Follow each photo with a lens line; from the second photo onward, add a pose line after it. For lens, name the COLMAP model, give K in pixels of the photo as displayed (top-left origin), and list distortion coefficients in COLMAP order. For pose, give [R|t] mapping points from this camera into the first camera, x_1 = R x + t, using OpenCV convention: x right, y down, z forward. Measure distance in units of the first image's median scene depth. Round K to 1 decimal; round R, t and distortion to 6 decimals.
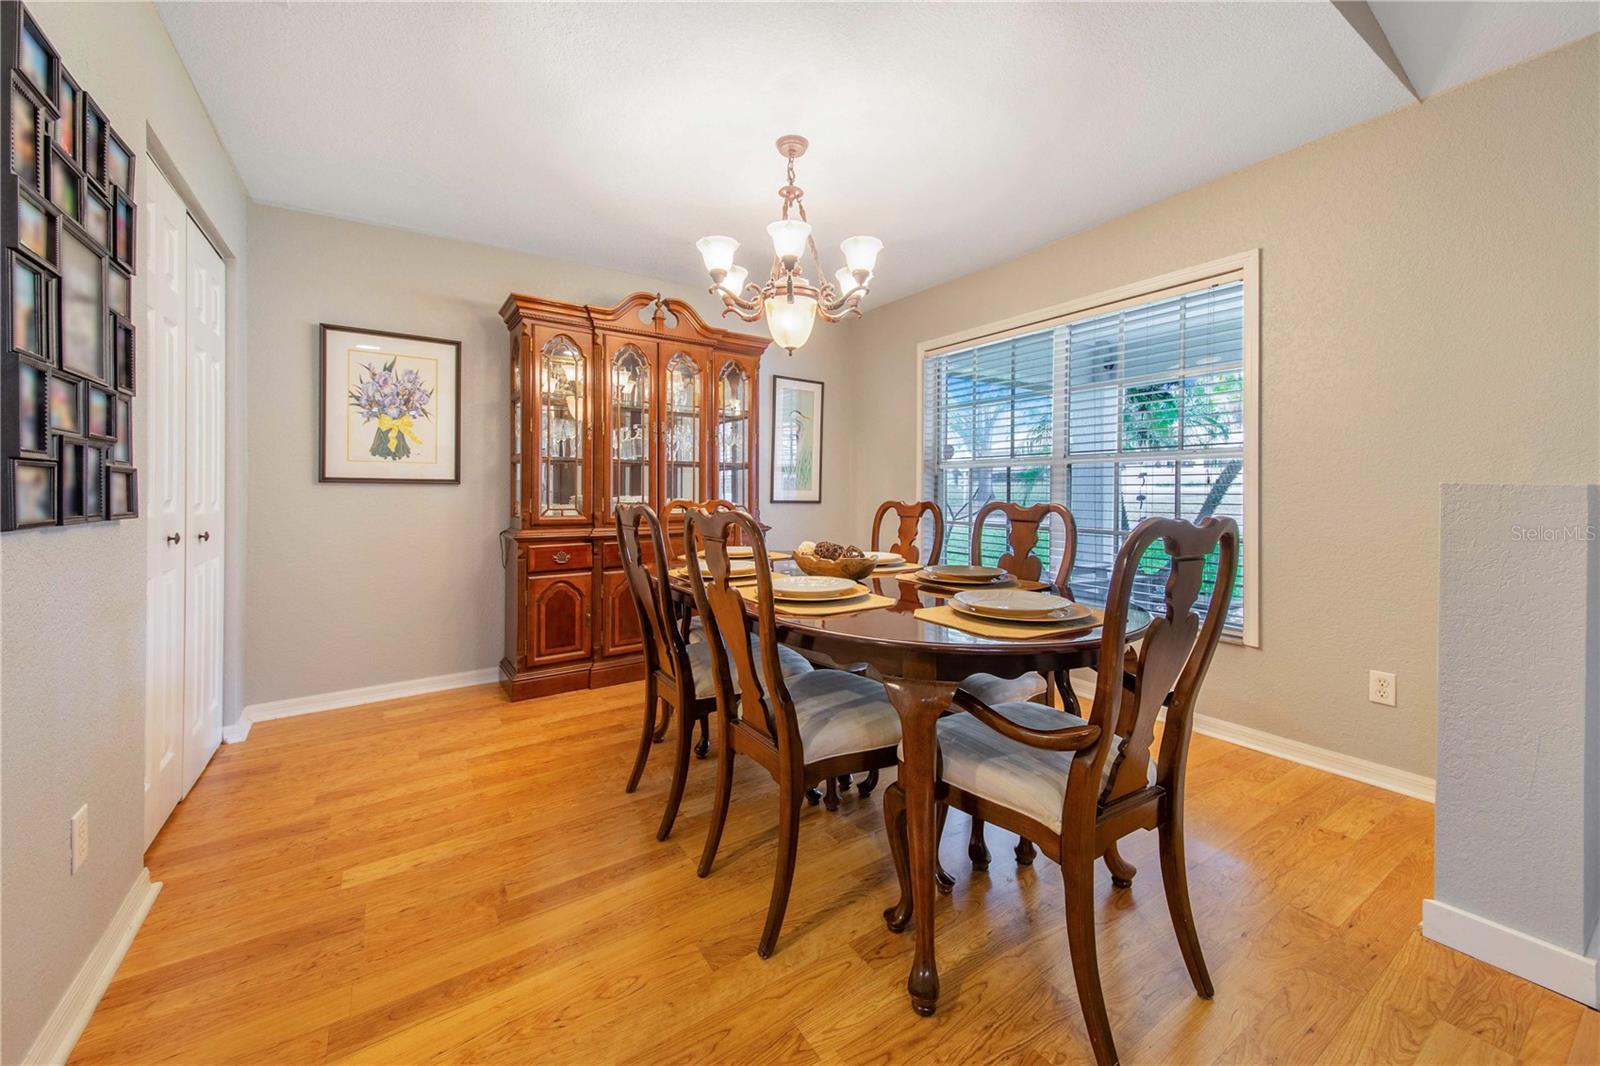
lens RADIAL K [[588.0, 0, 801.1], [0, 588.0, 494.3], [0, 0, 1]] dist [-0.007454, -0.000259]
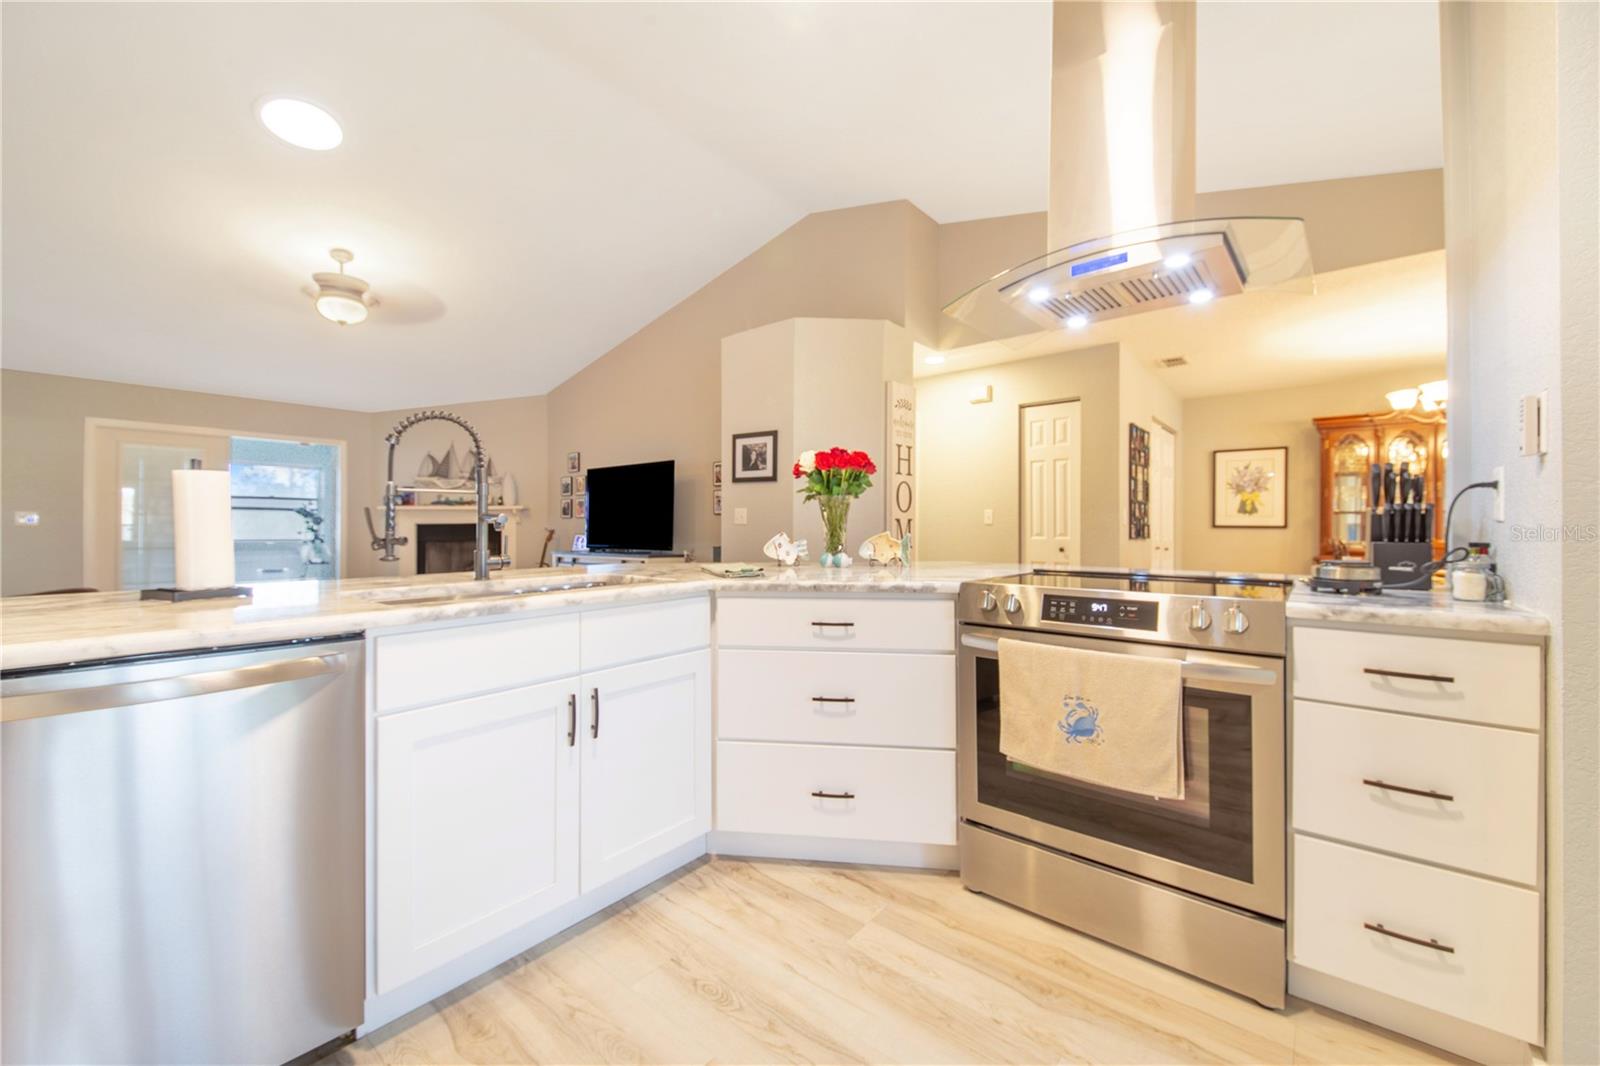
lens RADIAL K [[632.6, 0, 807.2], [0, 632.6, 531.3], [0, 0, 1]] dist [0.042531, -0.025632]
pose [[0.264931, 0.001836, -0.964266, 0.911847], [-0.007090, 0.999975, -0.000044, 0.002073], [0.964241, 0.006848, 0.264938, -0.911533]]
